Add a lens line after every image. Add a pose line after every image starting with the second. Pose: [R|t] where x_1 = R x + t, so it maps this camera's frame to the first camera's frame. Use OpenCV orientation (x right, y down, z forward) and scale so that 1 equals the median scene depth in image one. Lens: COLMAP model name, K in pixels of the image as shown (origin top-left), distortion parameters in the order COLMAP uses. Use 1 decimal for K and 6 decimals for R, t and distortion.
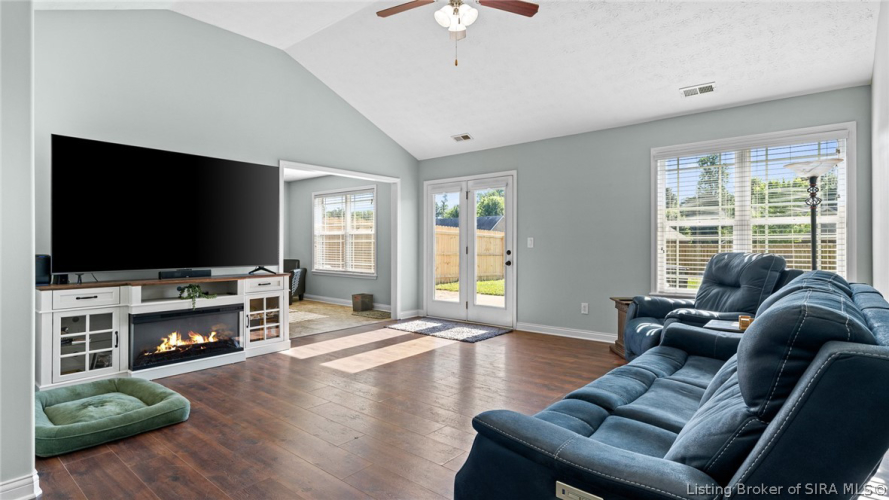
lens RADIAL K [[420.8, 0, 443.8], [0, 420.8, 247.5], [0, 0, 1]] dist [-0.012461, -0.000737]
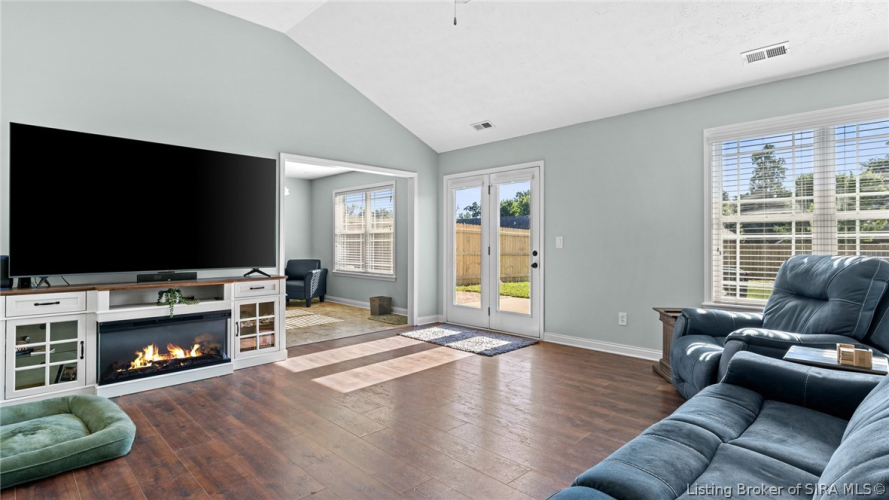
lens RADIAL K [[420.8, 0, 445.1], [0, 420.8, 245.3], [0, 0, 1]] dist [-0.012461, -0.000737]
pose [[0.996243, 0.000534, -0.086605, 0.056572], [-0.000815, 0.999995, -0.003203, -0.002503], [0.086603, 0.003262, 0.996238, 0.134063]]
